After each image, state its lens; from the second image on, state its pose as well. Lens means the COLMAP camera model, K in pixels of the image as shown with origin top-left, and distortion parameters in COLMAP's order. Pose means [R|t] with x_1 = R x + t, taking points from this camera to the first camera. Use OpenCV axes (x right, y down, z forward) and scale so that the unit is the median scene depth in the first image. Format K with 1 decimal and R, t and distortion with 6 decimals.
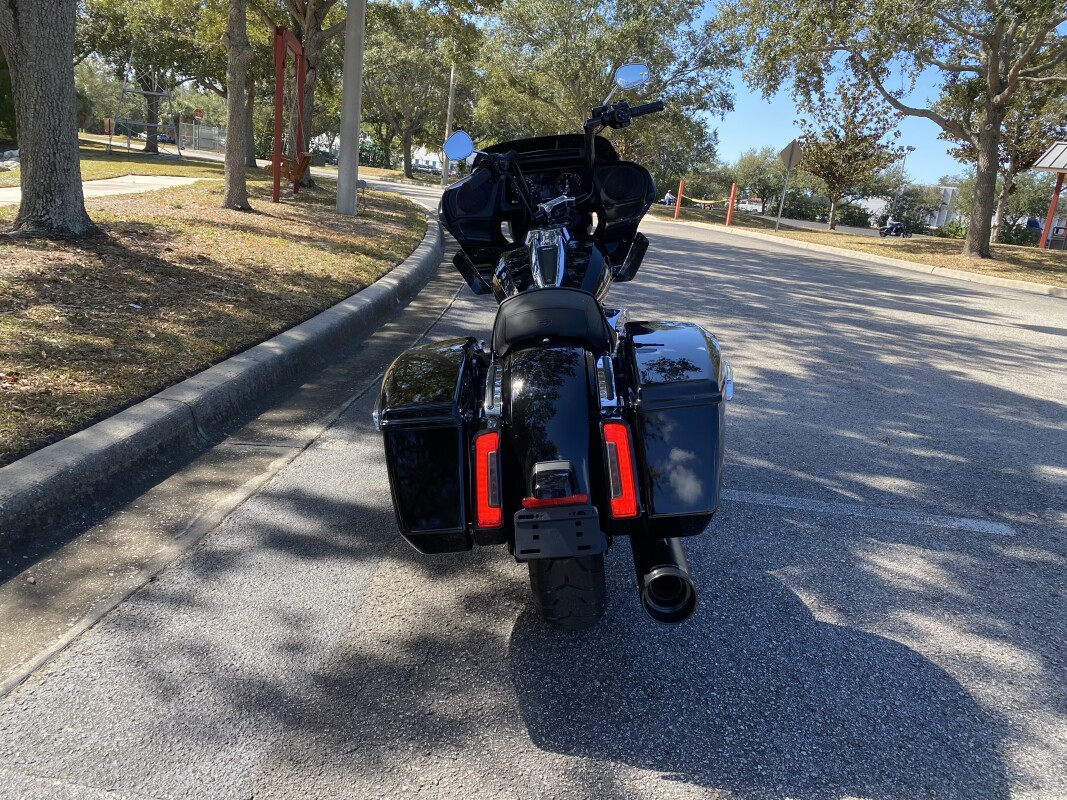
lens RADIAL K [[814.8, 0, 527.8], [0, 814.8, 394.9], [0, 0, 1]] dist [0.001748, -0.007449]
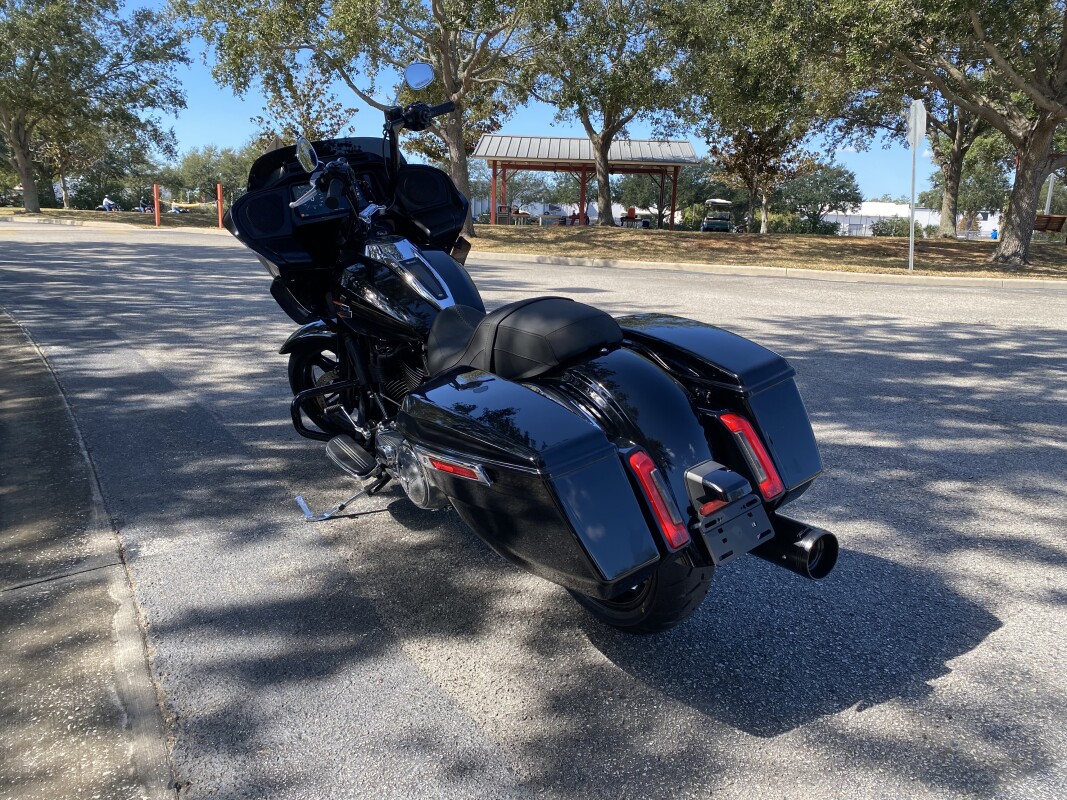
lens RADIAL K [[814.8, 0, 527.1], [0, 814.8, 399.5], [0, 0, 1]] dist [0.001748, -0.007449]
pose [[0.796505, -0.205319, 0.568703, -0.048834], [0.200126, 0.977086, 0.072469, -0.008129], [-0.570551, 0.056091, 0.819344, 0.020276]]
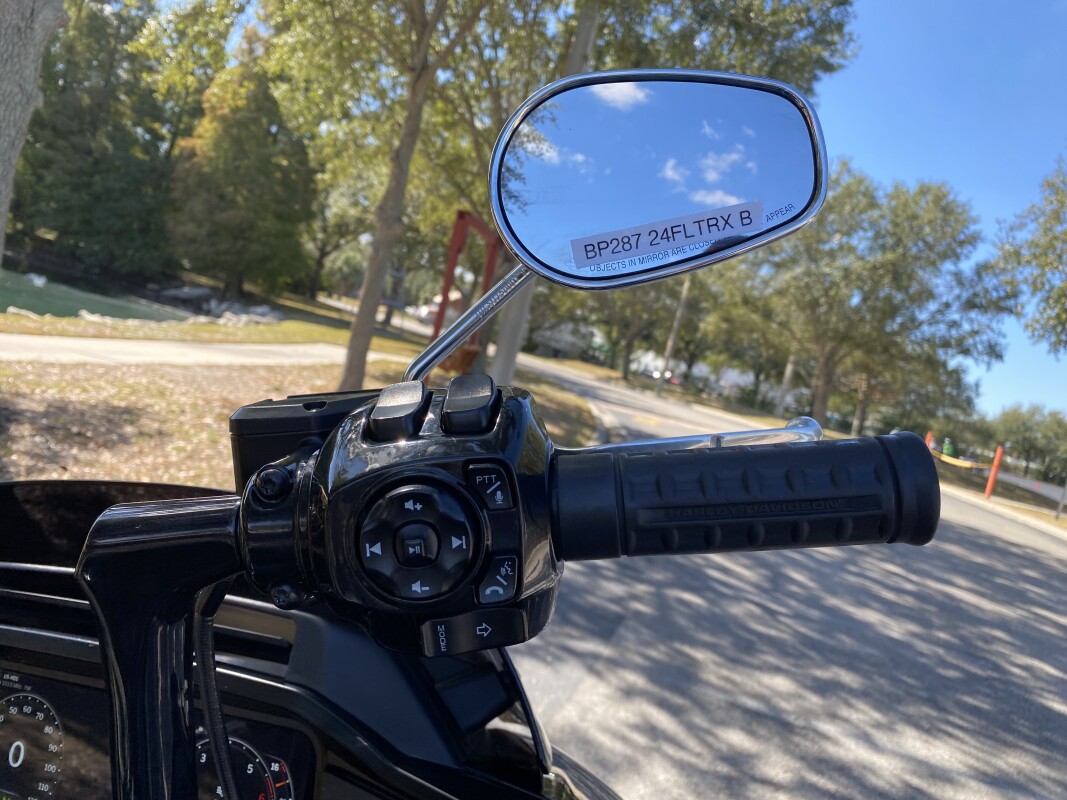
lens RADIAL K [[814.8, 0, 534.9], [0, 814.8, 390.6], [0, 0, 1]] dist [0.001748, -0.007449]
pose [[0.953298, 0.143096, -0.265981, 0.016710], [-0.203491, 0.955064, -0.215510, -0.039919], [0.223191, 0.259570, 0.939579, 0.105899]]
